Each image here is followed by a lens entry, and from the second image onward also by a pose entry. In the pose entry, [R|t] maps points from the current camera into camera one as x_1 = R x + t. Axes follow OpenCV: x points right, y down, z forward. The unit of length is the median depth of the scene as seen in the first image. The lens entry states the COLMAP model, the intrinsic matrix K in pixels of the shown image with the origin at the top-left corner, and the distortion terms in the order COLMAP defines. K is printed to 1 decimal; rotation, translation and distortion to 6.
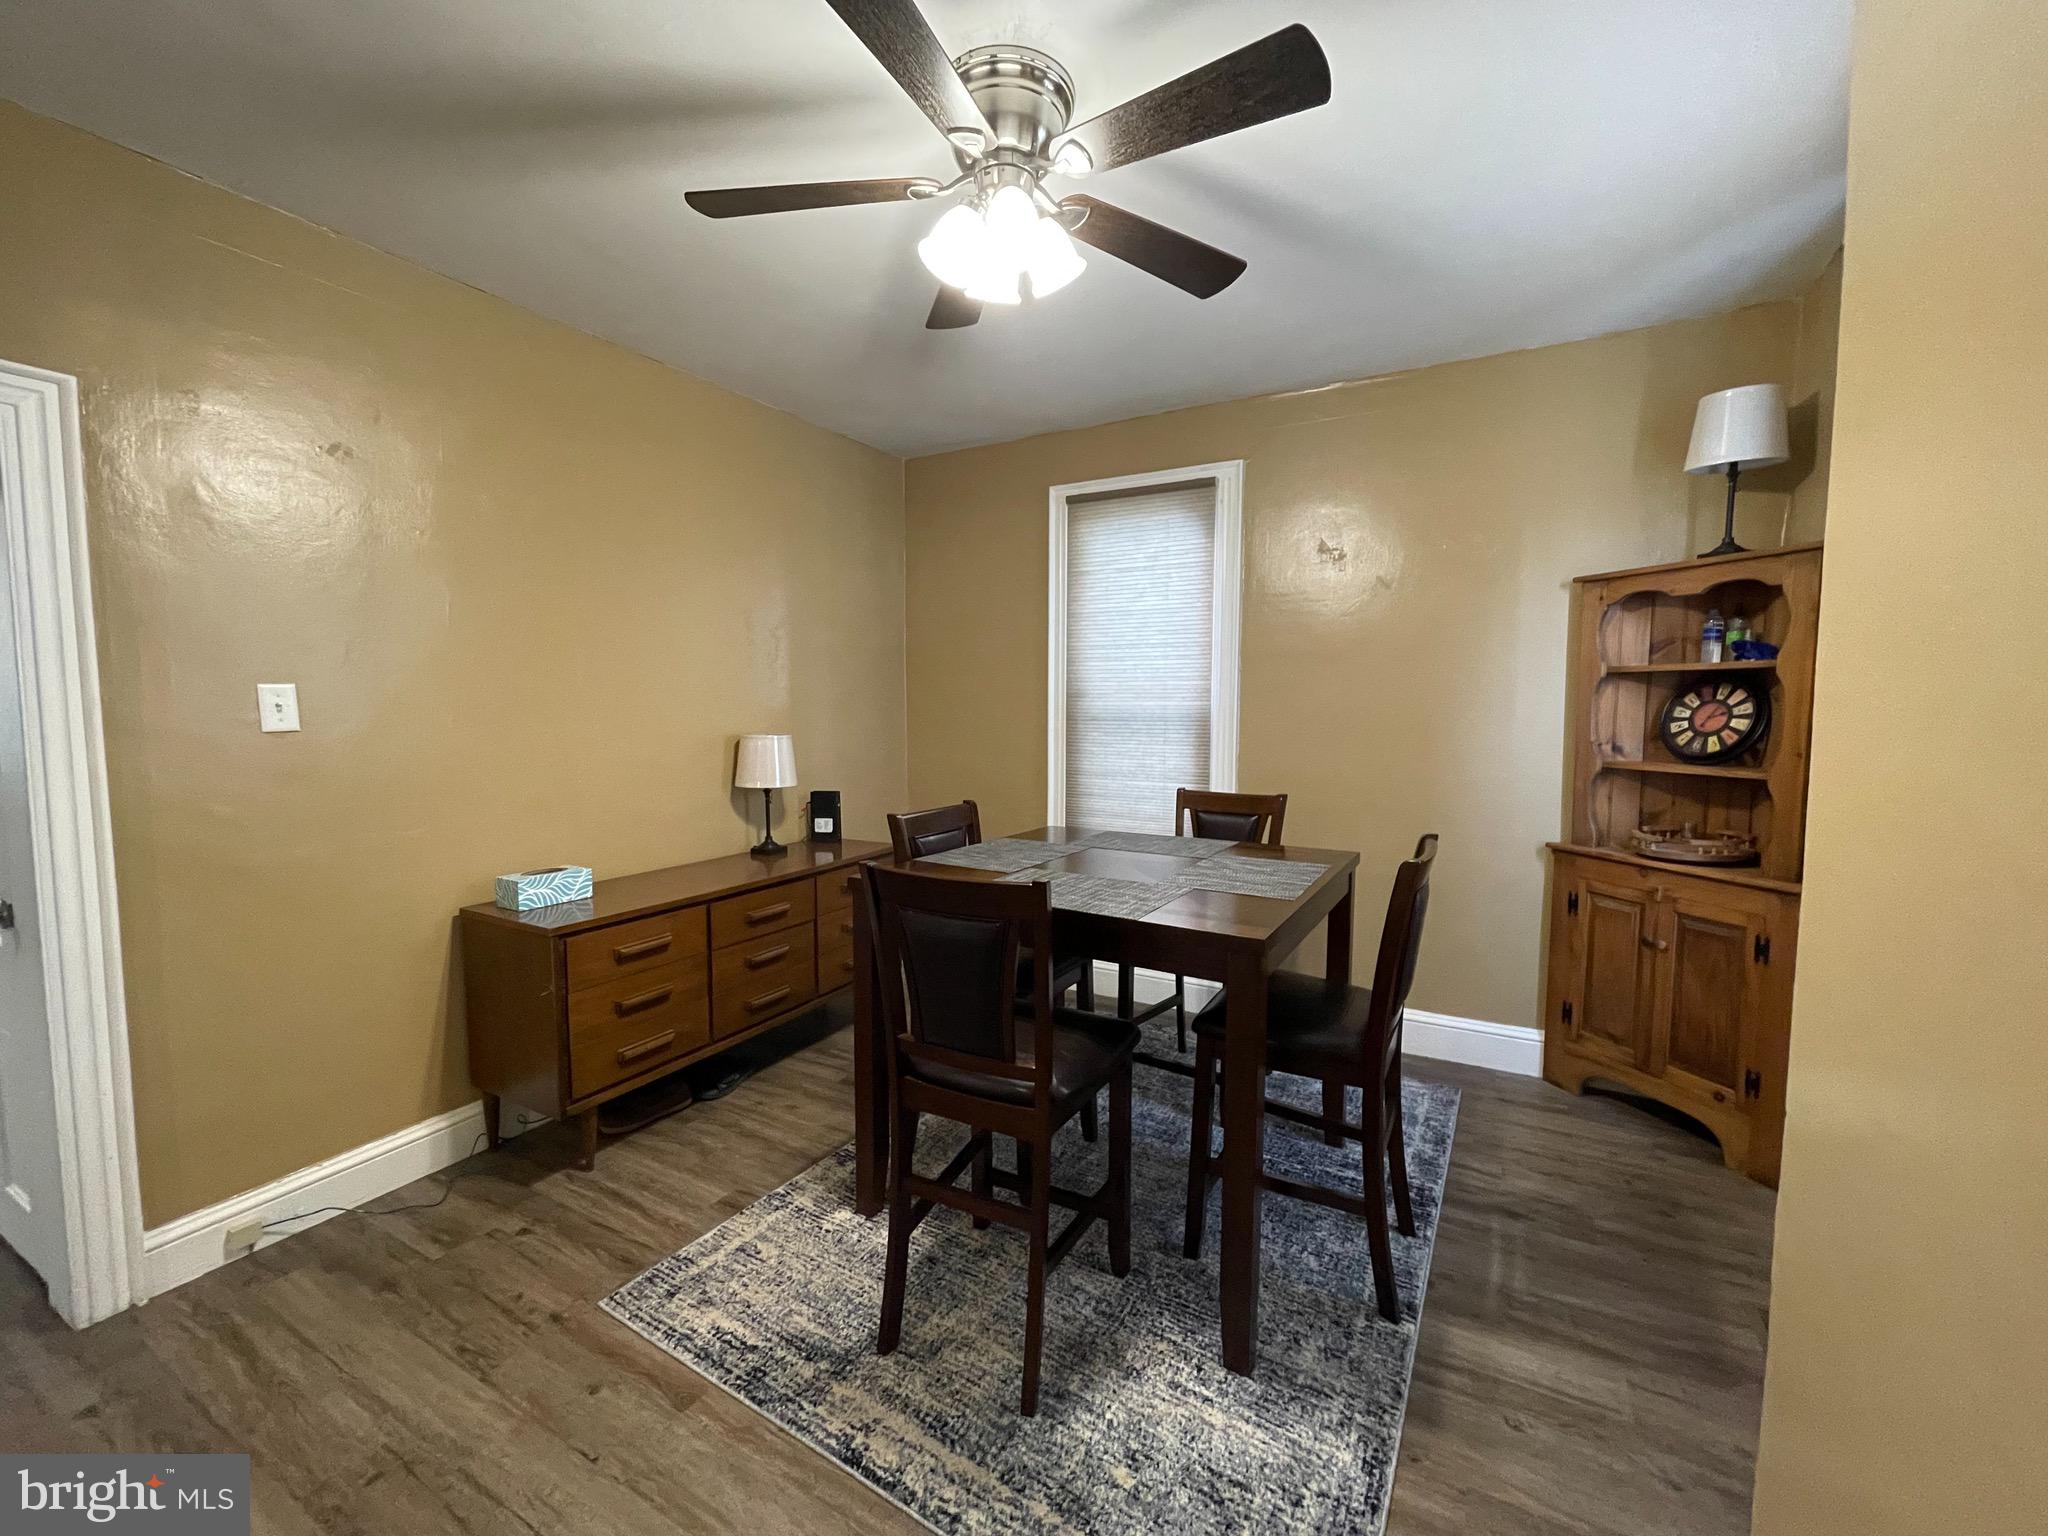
lens RADIAL K [[829.4, 0, 1025.8], [0, 829.4, 771.9], [0, 0, 1]] dist [0.000620, 0.000122]
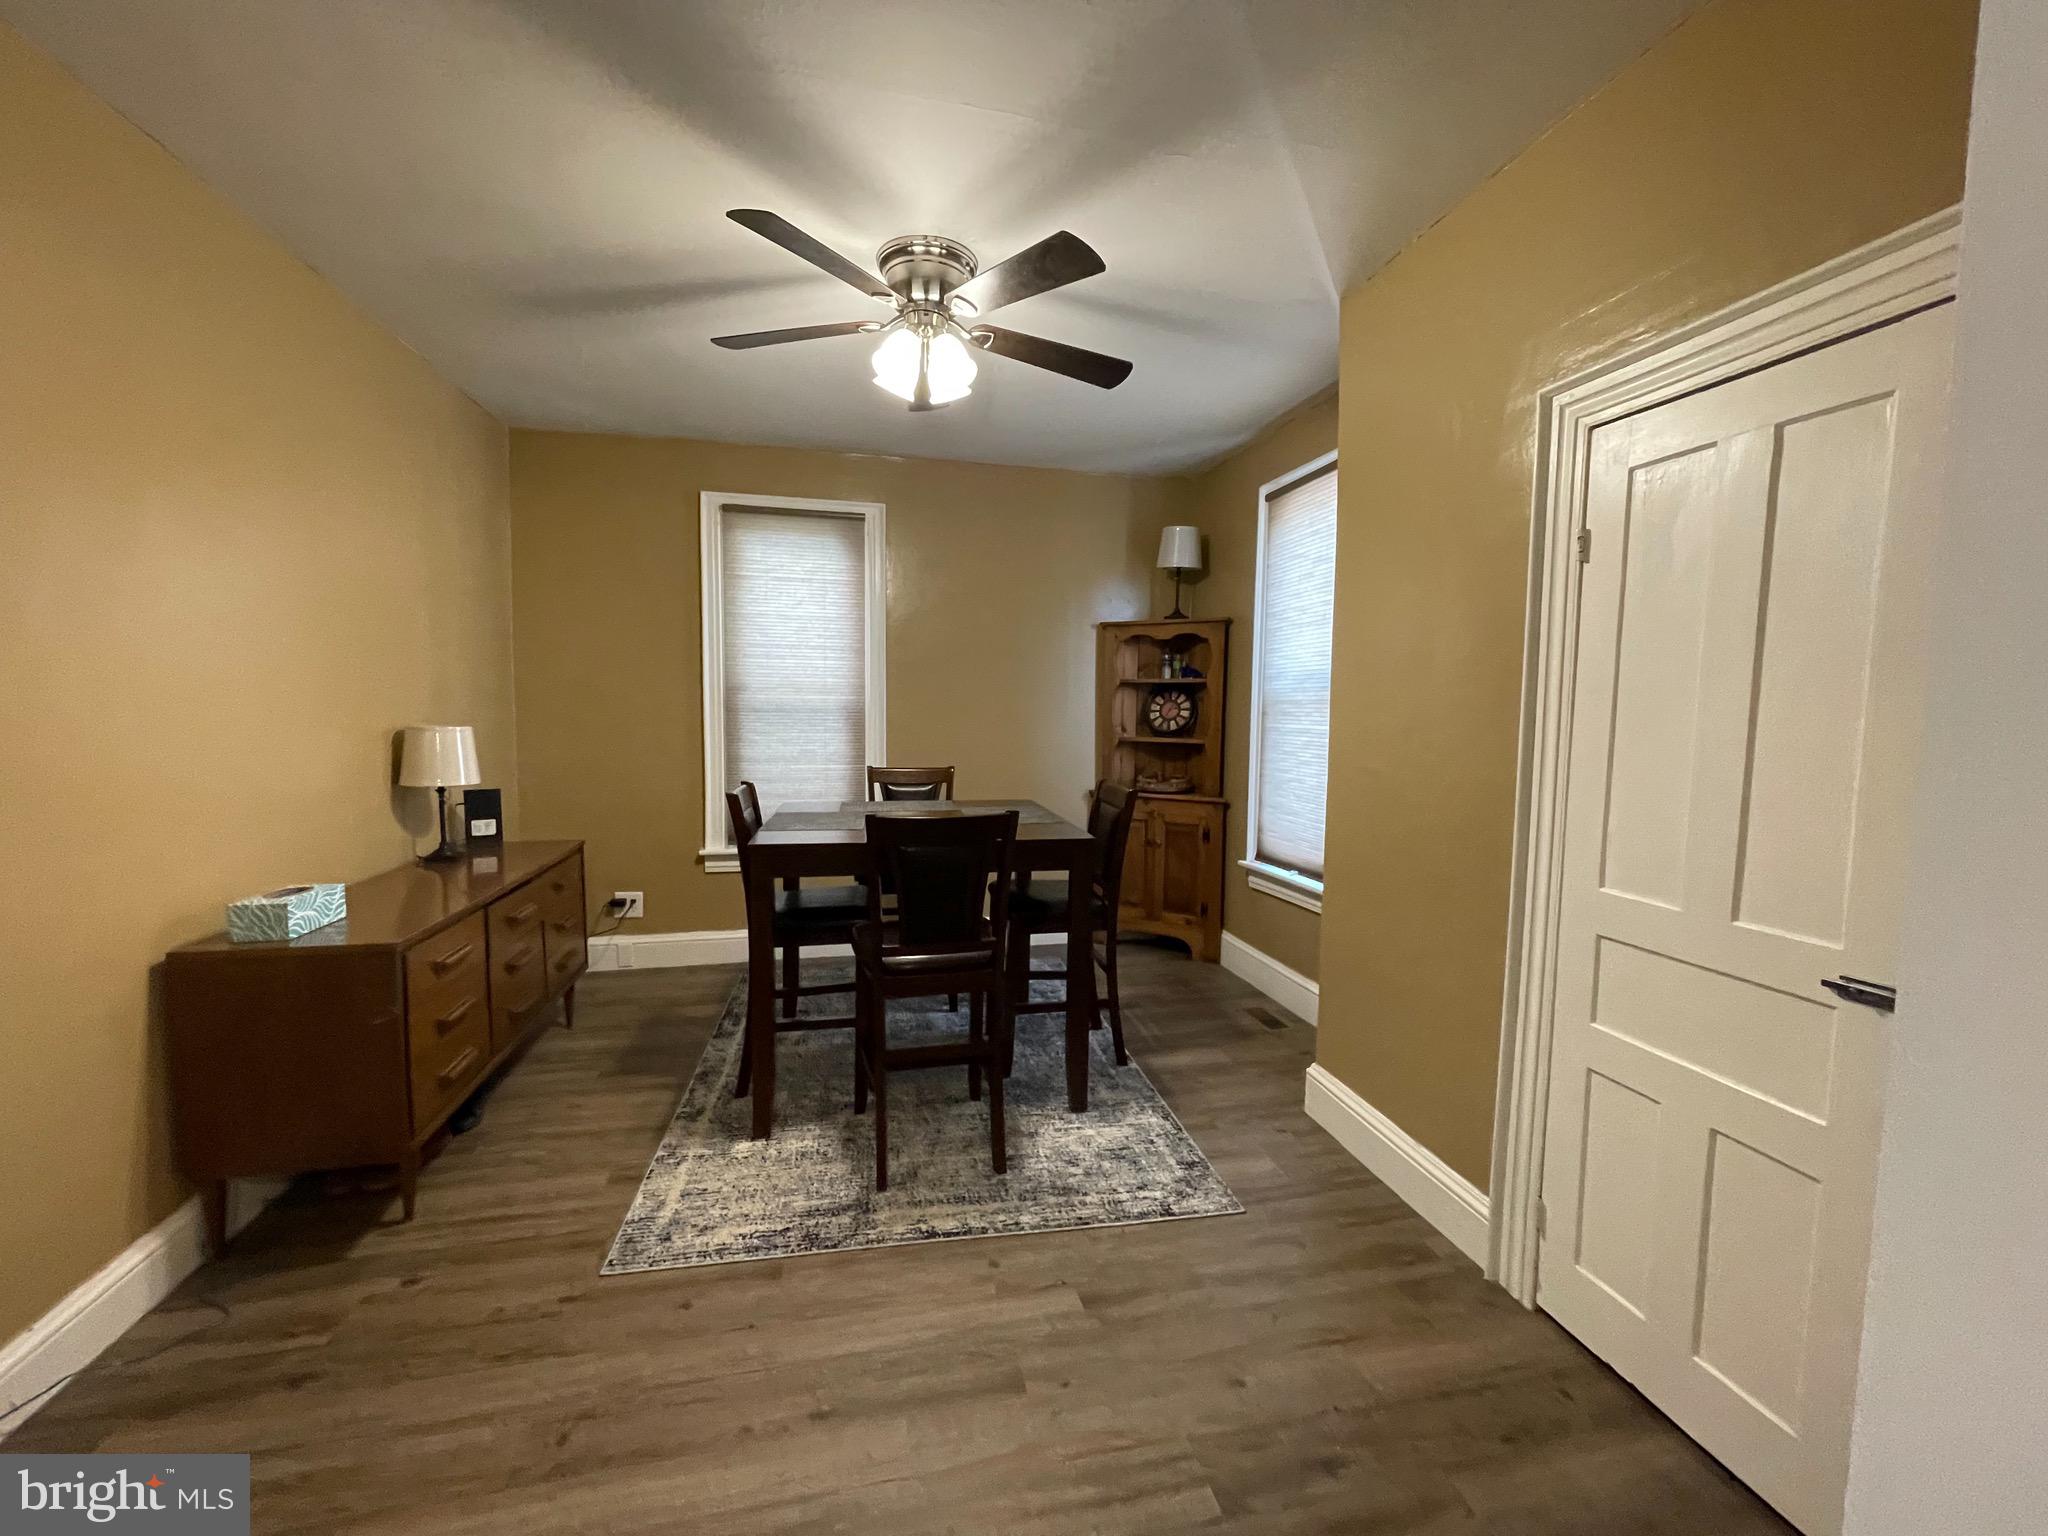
lens RADIAL K [[827.9, 0, 1025.8], [0, 827.9, 770.7], [0, 0, 1]] dist [-0.001914, 0.000137]
pose [[0.741303, -0.044702, 0.669681, -0.617625], [0.042698, 0.998899, 0.019414, 0.016591], [-0.669811, 0.014202, 0.742395, -0.095588]]
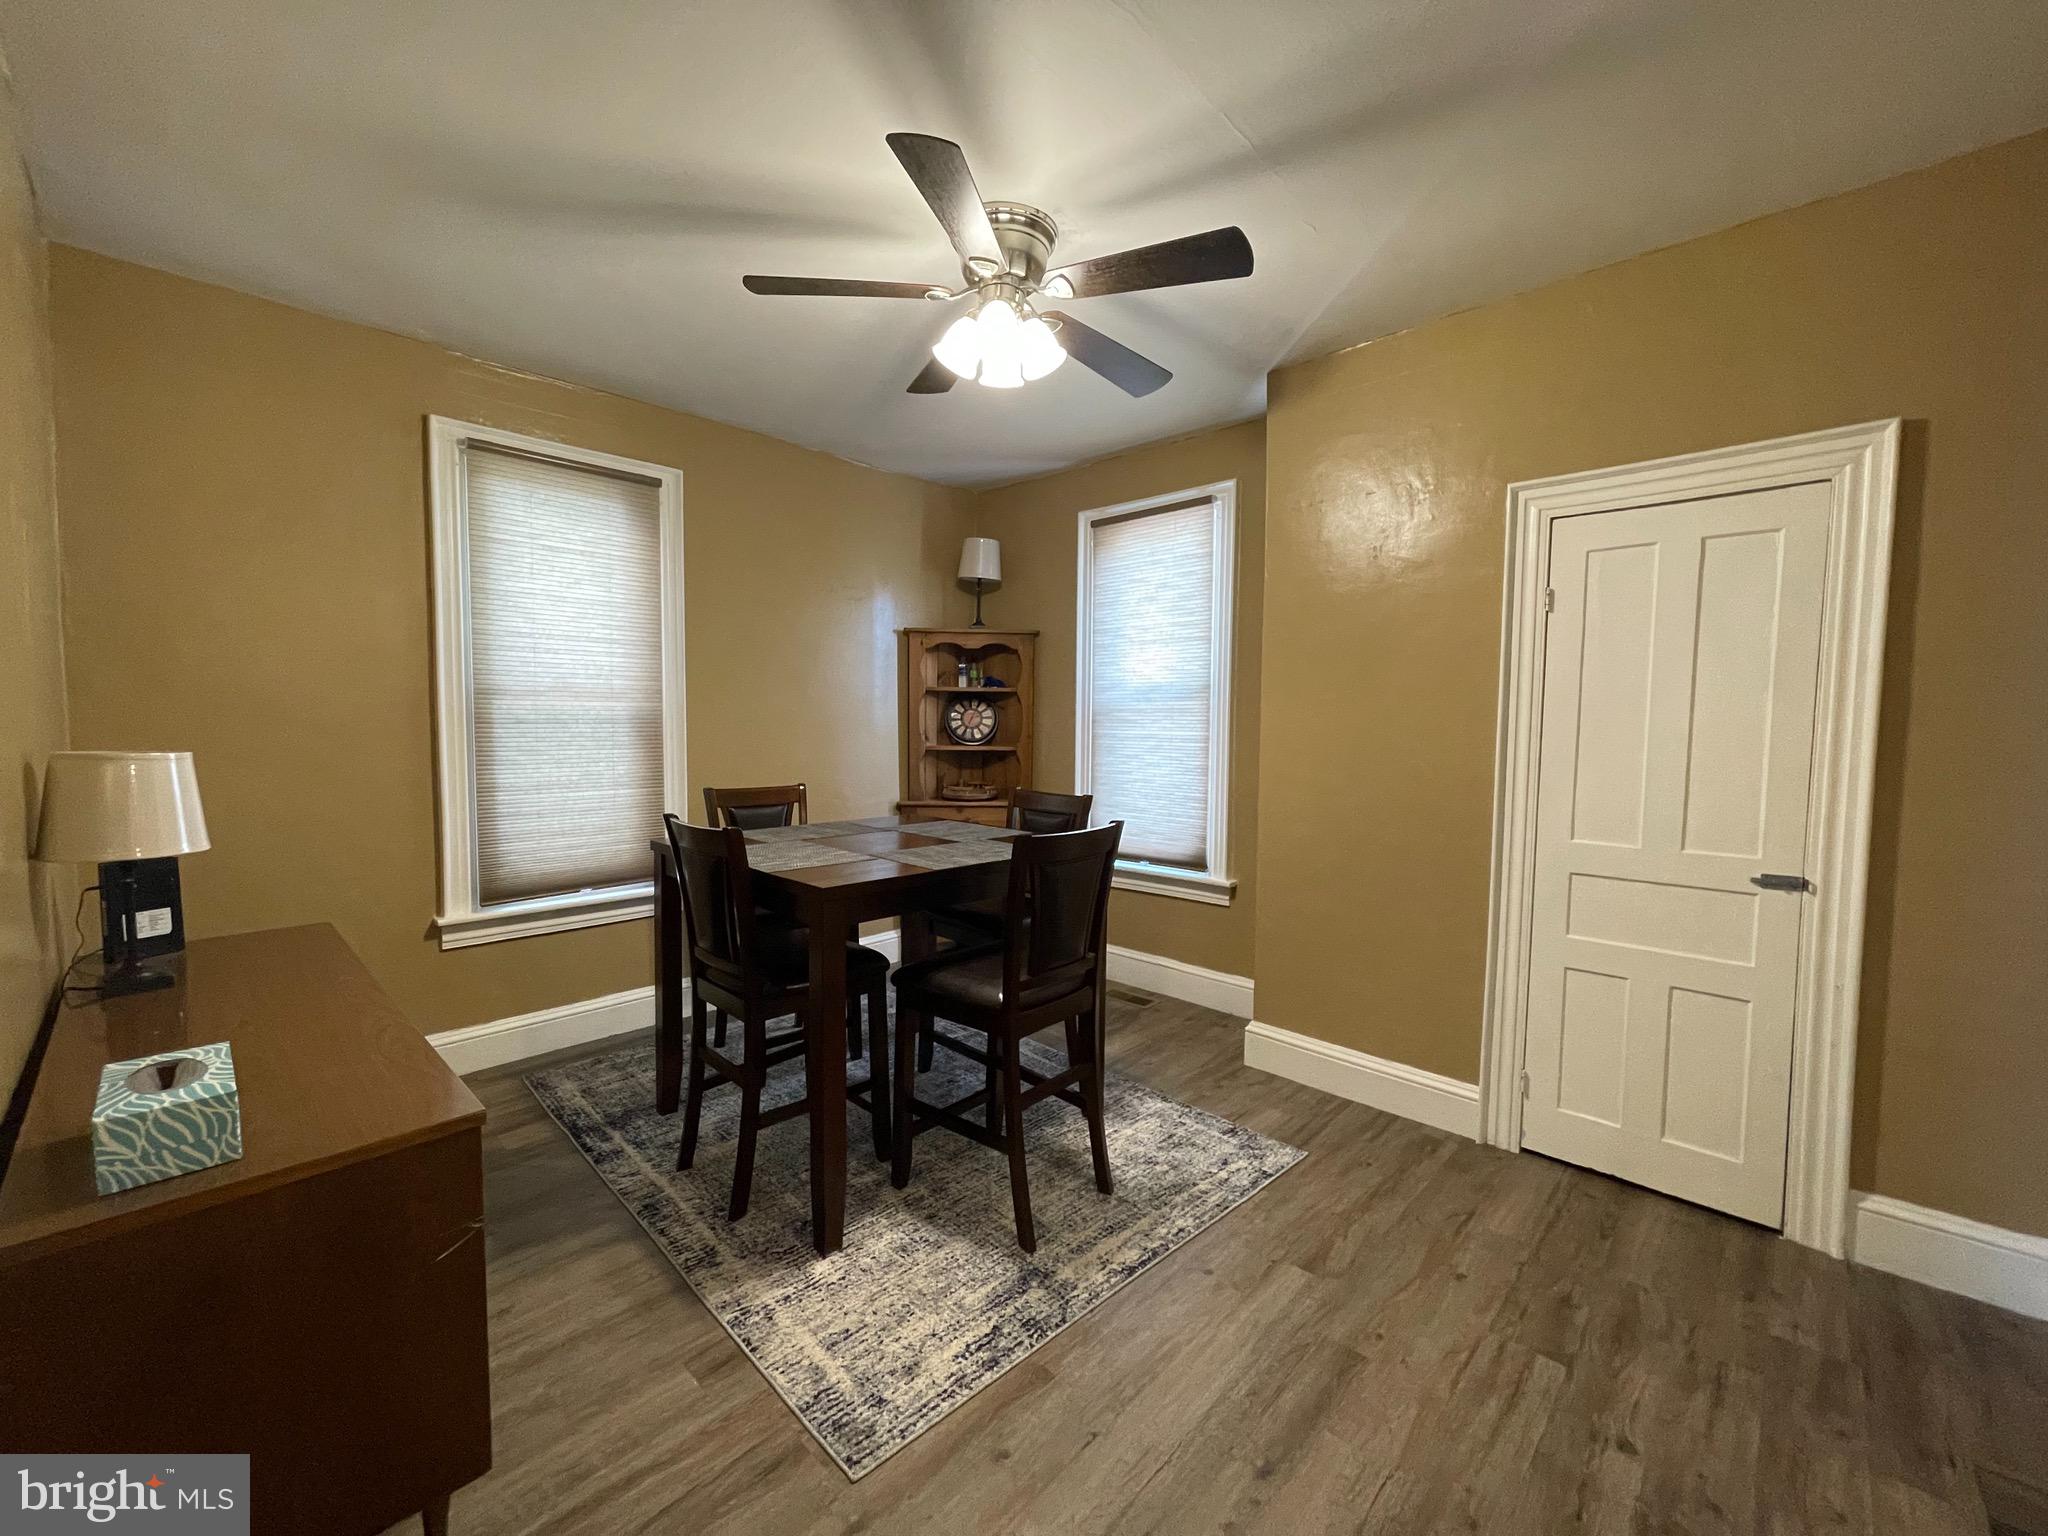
lens RADIAL K [[827.9, 0, 1025.8], [0, 827.9, 770.7], [0, 0, 1]] dist [-0.001914, 0.000137]
pose [[0.246392, -0.059157, 0.967363, -0.926364], [0.070274, 0.996599, 0.043046, -0.023853], [-0.966619, 0.057374, 0.249711, 0.490041]]
